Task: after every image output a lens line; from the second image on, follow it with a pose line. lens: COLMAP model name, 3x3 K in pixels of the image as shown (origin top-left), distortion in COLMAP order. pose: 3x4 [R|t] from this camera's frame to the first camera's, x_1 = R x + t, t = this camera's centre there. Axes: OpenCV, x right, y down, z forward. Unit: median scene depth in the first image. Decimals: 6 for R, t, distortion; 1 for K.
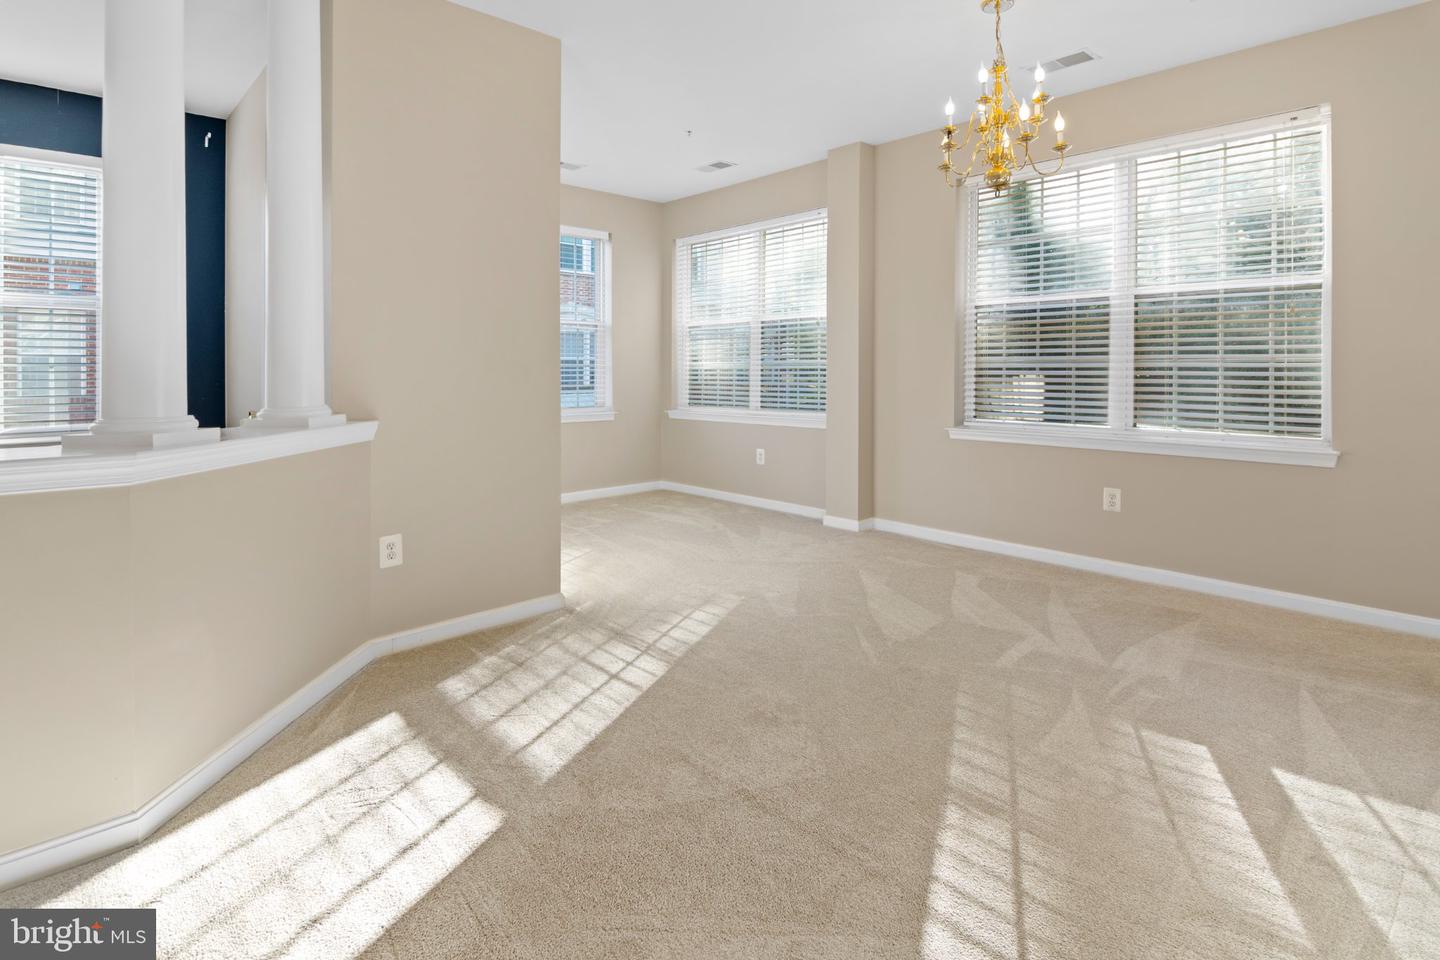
lens RADIAL K [[736.8, 0, 734.0], [0, 736.8, 483.4], [0, 0, 1]] dist [-0.006959, -0.001839]
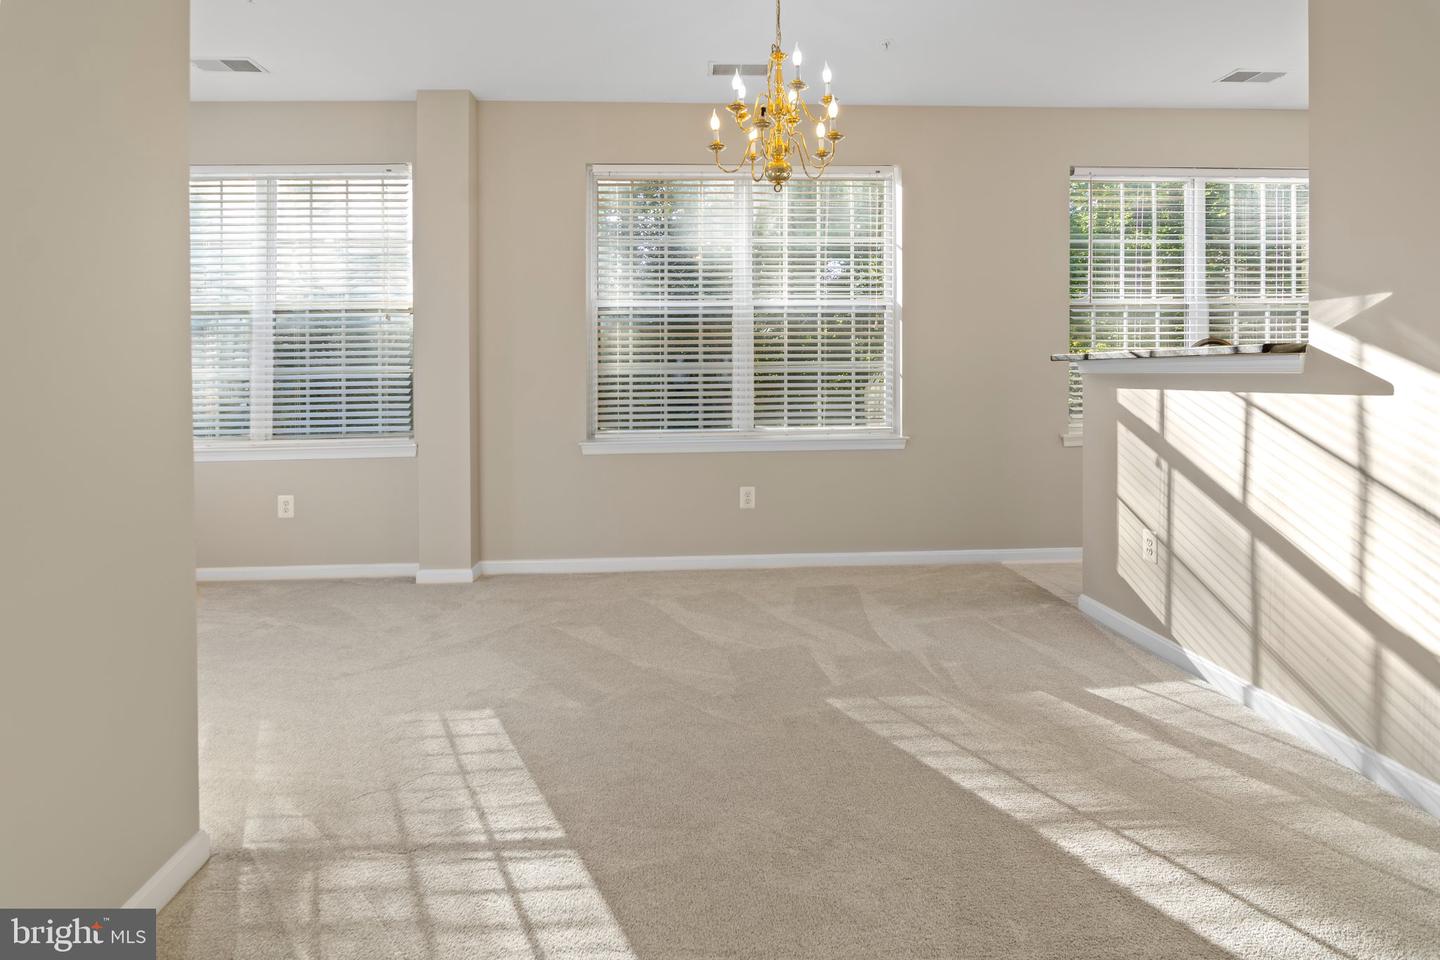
lens RADIAL K [[736.8, 0, 713.8], [0, 736.8, 466.8], [0, 0, 1]] dist [-0.006959, -0.001839]
pose [[0.640427, -0.101894, 0.761230, -0.320930], [0.127846, 0.991475, 0.025155, -0.054935], [-0.757304, 0.081210, 0.647994, 0.346640]]
